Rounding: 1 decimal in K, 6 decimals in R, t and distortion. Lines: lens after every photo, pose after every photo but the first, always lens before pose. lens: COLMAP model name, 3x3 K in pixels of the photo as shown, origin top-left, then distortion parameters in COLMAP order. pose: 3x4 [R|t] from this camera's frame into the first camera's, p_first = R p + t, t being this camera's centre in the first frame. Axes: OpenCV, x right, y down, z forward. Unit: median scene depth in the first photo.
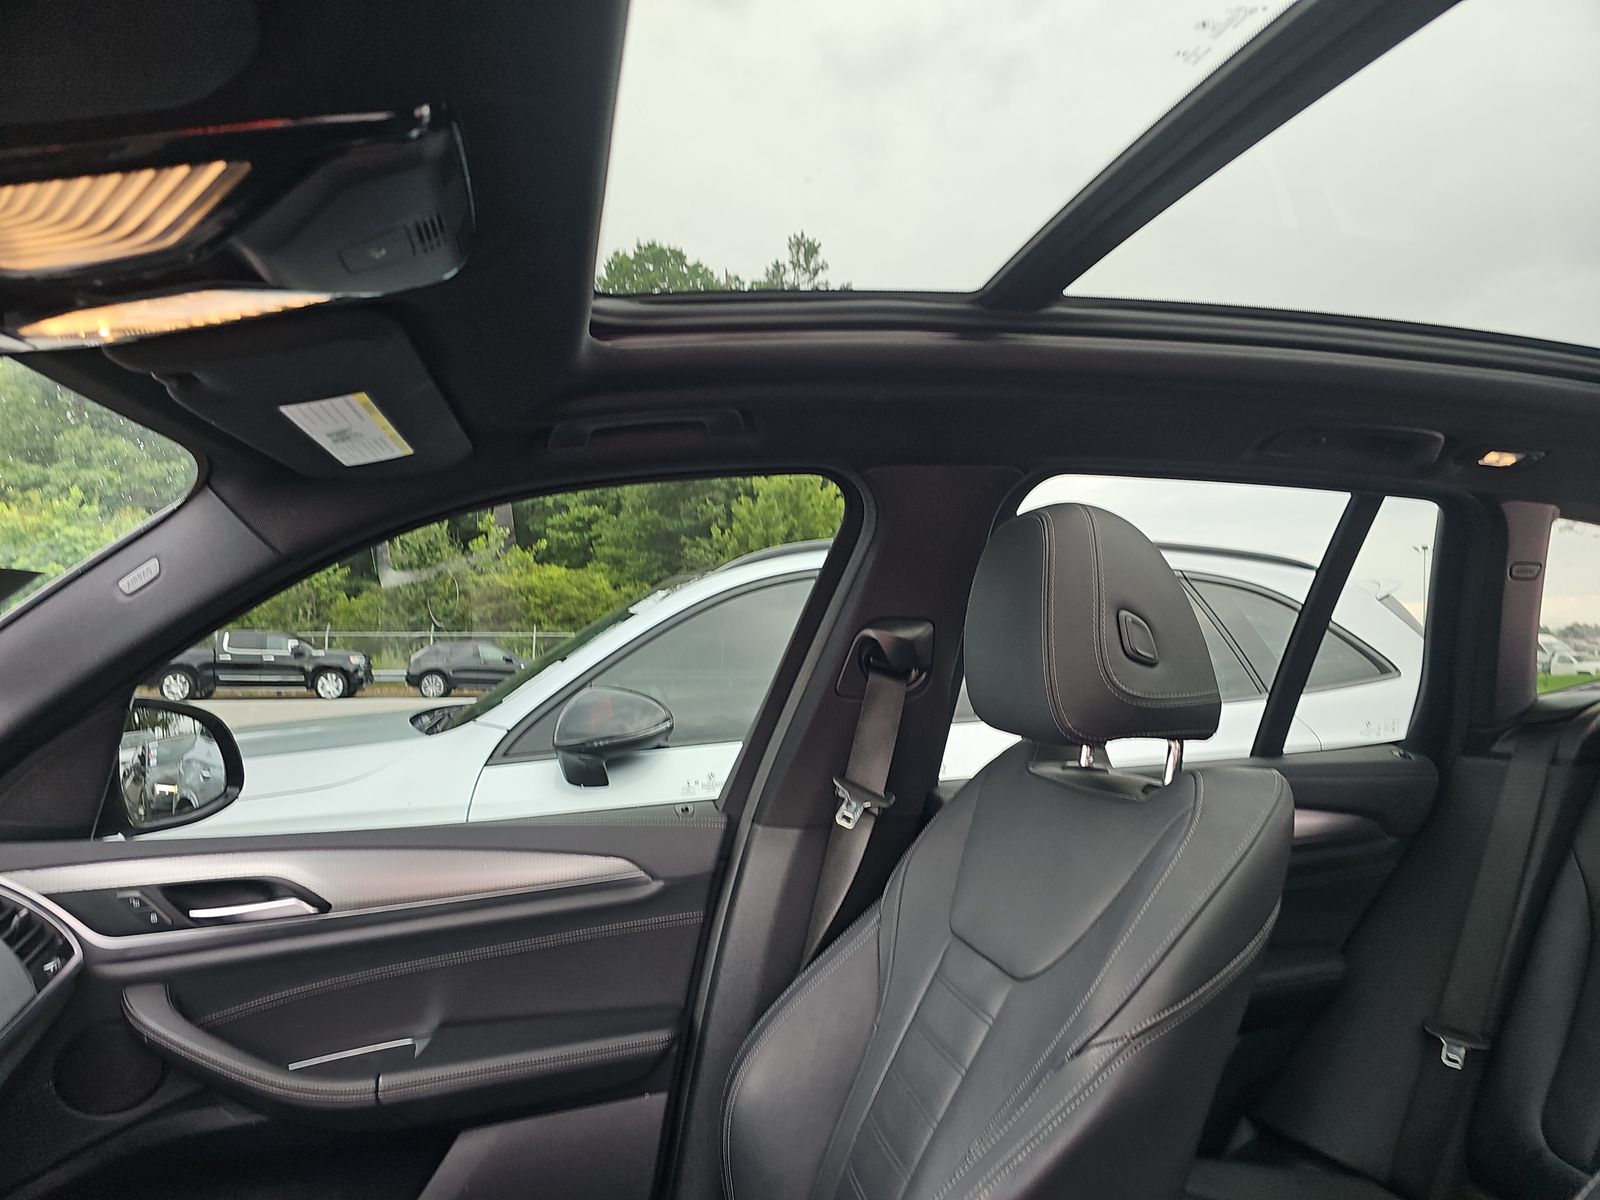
lens RADIAL K [[1079.7, 0, 800.5], [0, 1079.7, 599.9], [0, 0, 1]] dist [0.032029, -0.021438]
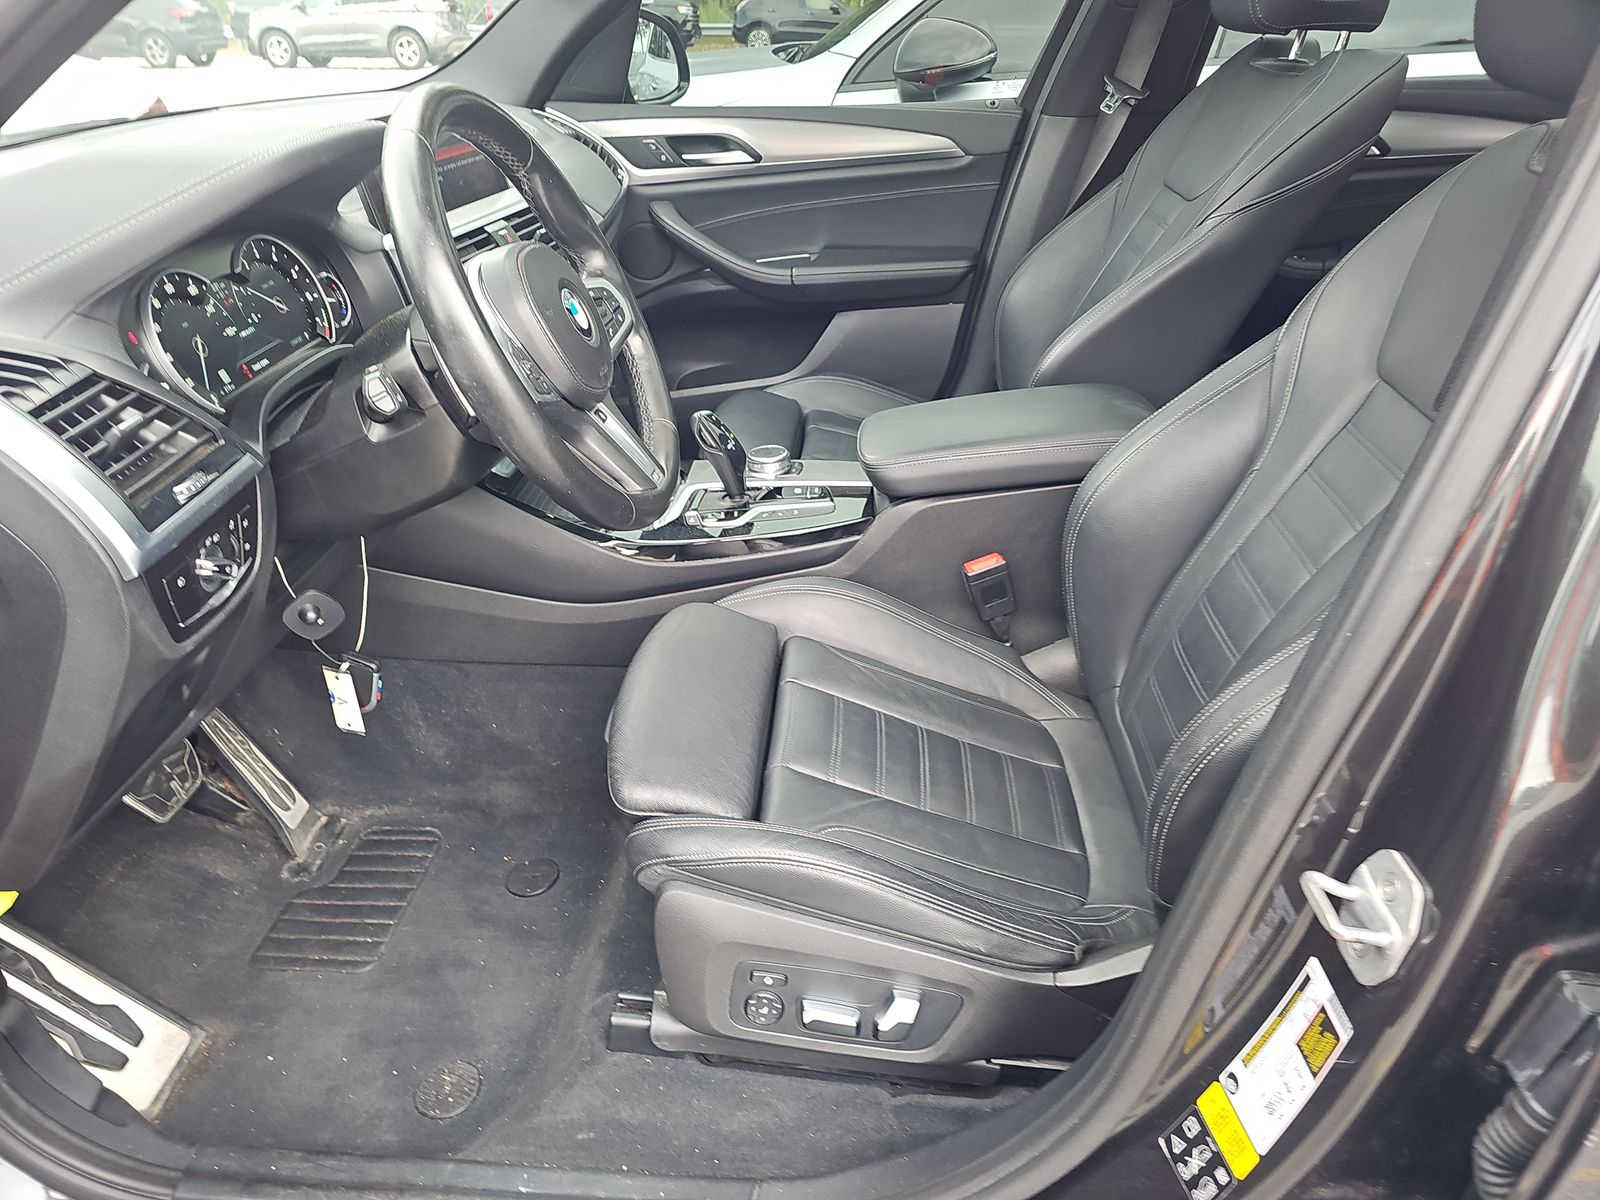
lens RADIAL K [[1079.7, 0, 775.5], [0, 1079.7, 619.3], [0, 0, 1]] dist [0.032029, -0.021438]
pose [[0.953174, 0.149903, -0.262657, 0.095612], [0.013361, 0.846787, 0.531765, 0.009438], [0.302128, -0.510373, 0.805132, -0.562056]]
